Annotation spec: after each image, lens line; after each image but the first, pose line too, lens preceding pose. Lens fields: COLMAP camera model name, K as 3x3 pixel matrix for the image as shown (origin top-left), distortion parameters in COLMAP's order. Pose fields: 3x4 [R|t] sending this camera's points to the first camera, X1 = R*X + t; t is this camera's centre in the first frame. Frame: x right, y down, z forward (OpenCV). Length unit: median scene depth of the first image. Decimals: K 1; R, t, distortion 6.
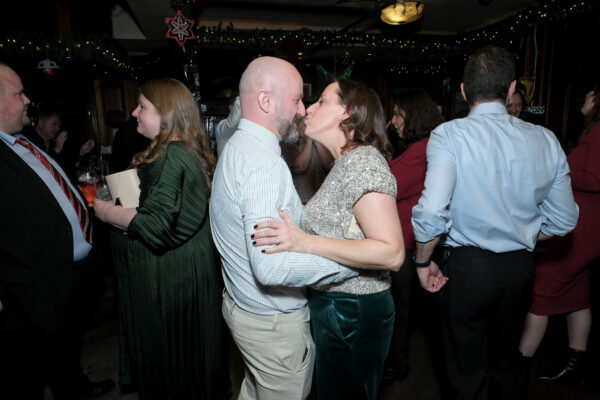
lens RADIAL K [[412.8, 0, 298.1], [0, 412.8, 204.5], [0, 0, 1]] dist [-0.012541, 0.004477]
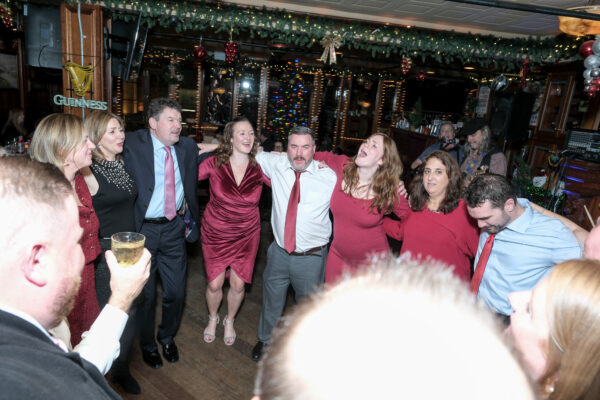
lens RADIAL K [[412.8, 0, 299.3], [0, 412.8, 206.6], [0, 0, 1]] dist [-0.012541, 0.004477]
pose [[0.140638, -0.214180, 0.966617, -0.212998], [0.075624, 0.975792, 0.205210, -0.137528], [-0.987169, 0.044239, 0.153431, 0.365109]]
